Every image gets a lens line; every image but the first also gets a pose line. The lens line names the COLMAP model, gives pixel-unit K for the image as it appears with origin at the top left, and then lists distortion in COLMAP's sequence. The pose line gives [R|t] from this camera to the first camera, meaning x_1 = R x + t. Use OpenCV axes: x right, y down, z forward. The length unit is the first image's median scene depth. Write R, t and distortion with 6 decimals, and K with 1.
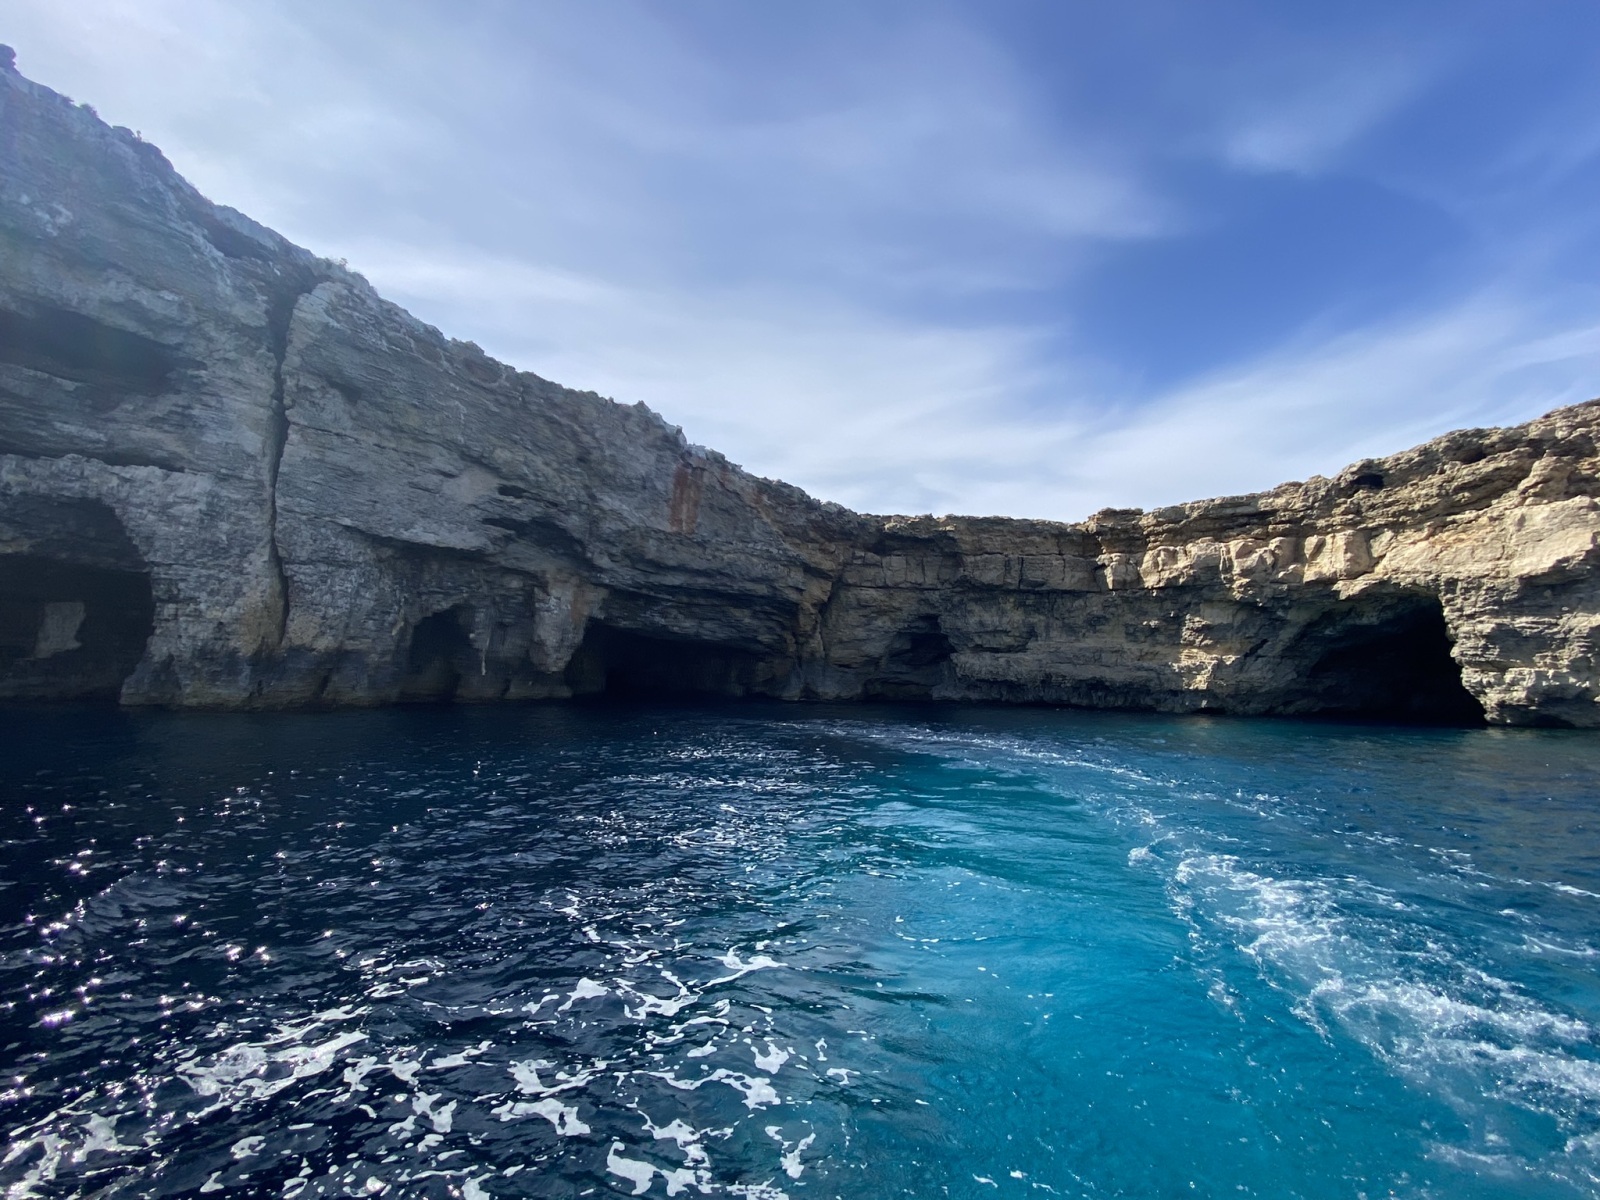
lens RADIAL K [[724.9, 0, 800.0], [0, 724.9, 600.0], [0, 0, 1]] dist [-0.000388, -0.009598]
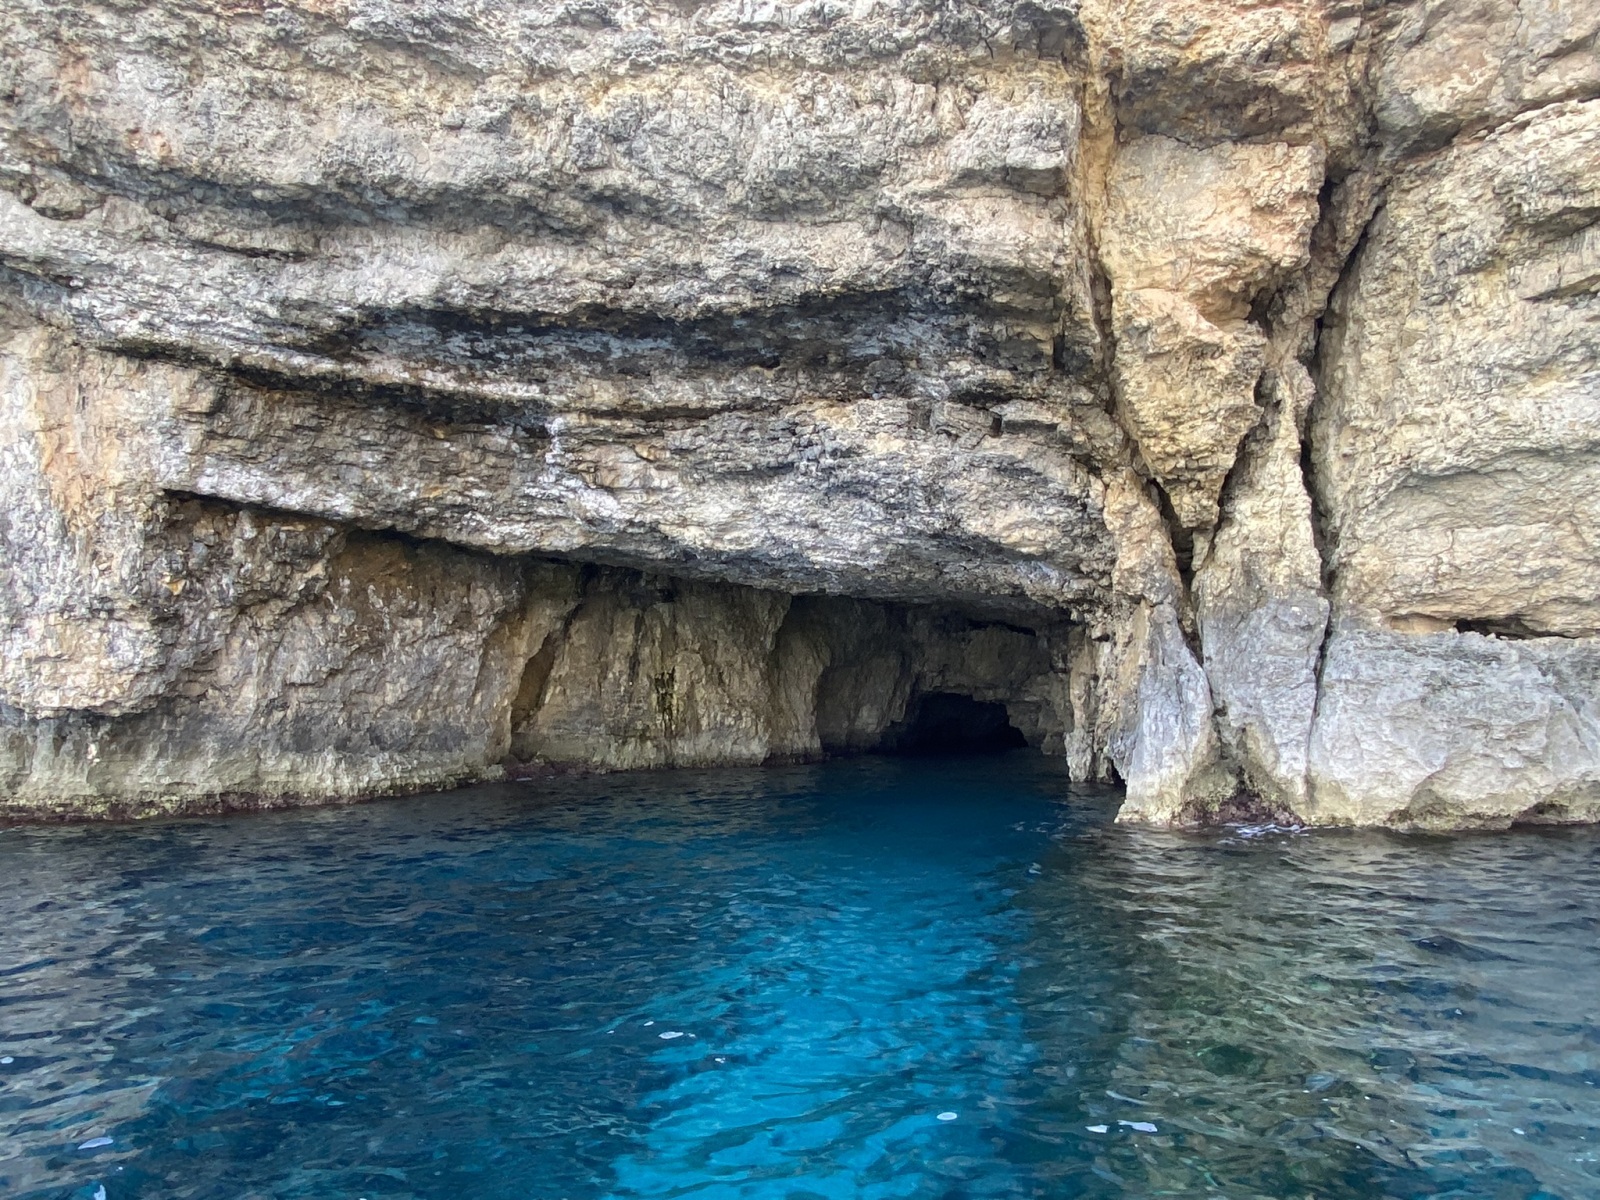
lens RADIAL K [[1065.3, 0, 754.3], [0, 1065.3, 603.6], [0, 0, 1]] dist [0.088087, -0.110025]
pose [[0.772341, -0.093984, -0.628217, 0.113294], [0.092449, 0.995095, -0.035213, 0.098900], [0.628445, -0.030882, 0.777241, 0.860657]]
